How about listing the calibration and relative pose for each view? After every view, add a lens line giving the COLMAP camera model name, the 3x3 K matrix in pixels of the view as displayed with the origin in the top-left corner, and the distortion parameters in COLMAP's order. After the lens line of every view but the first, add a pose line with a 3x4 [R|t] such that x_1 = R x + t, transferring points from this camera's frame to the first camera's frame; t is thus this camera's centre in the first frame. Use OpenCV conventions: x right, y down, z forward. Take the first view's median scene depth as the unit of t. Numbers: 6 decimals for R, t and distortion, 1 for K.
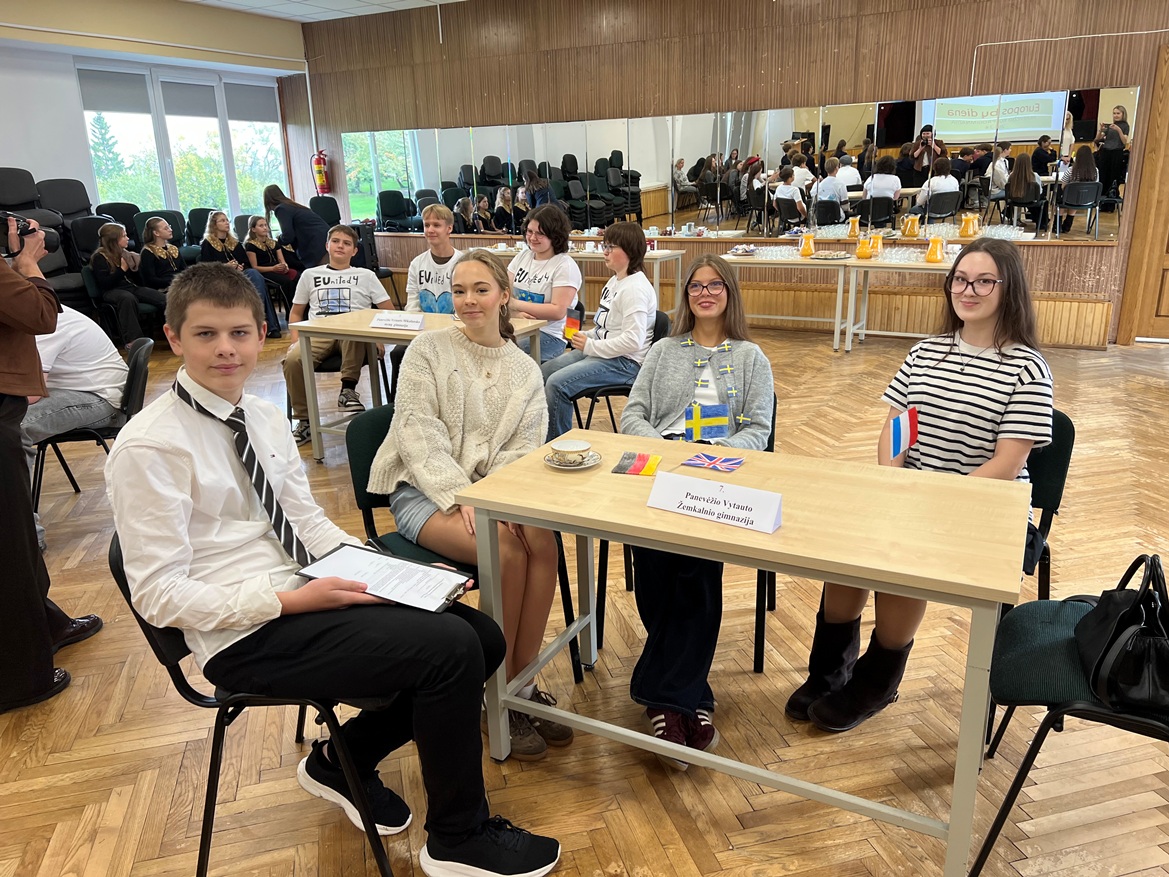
lens RADIAL K [[872.4, 0, 590.2], [0, 872.4, 446.8], [0, 0, 1]] dist [0.026826, -0.019876]
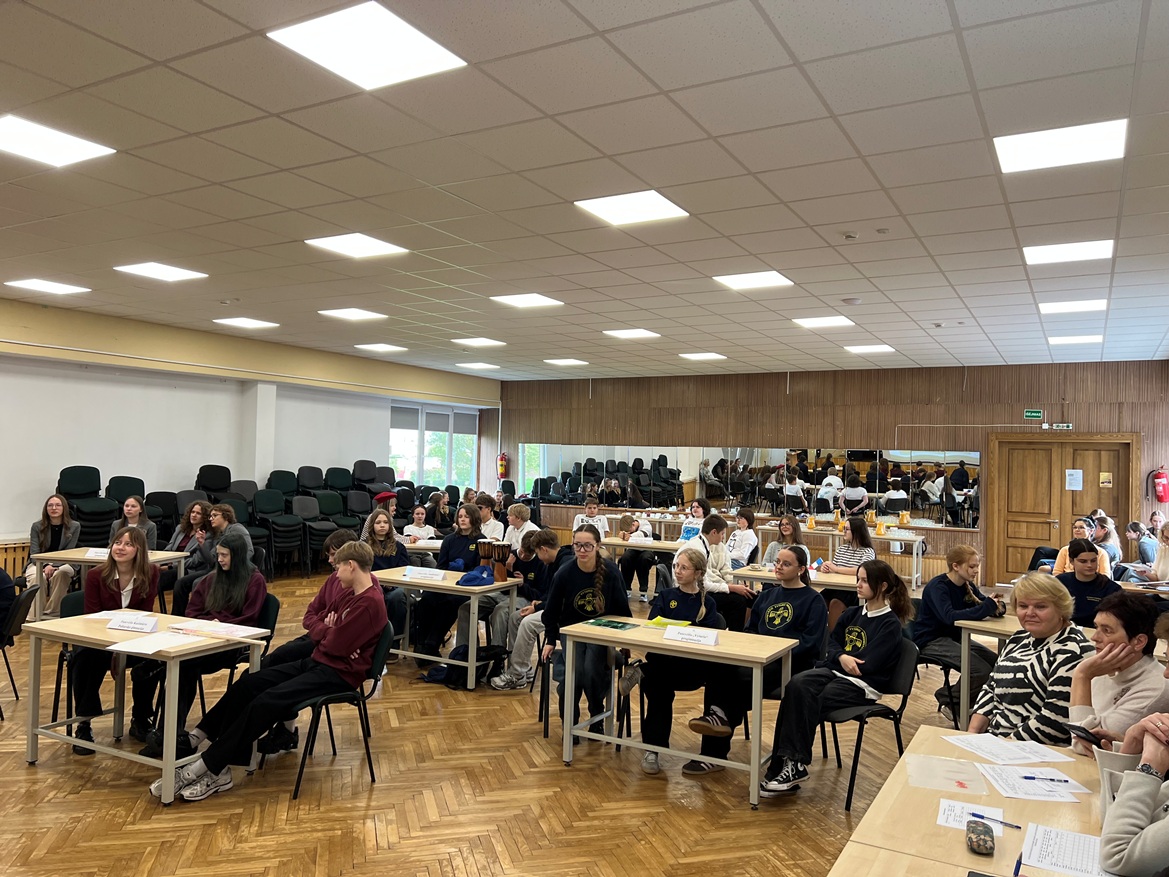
lens RADIAL K [[872.4, 0, 575.0], [0, 872.4, 435.6], [0, 0, 1]] dist [0.026826, -0.019876]
pose [[0.998624, 0.048323, -0.020355, -0.155295], [-0.052298, 0.945898, -0.320221, 0.149286], [0.003780, 0.320845, 0.947124, -0.567940]]
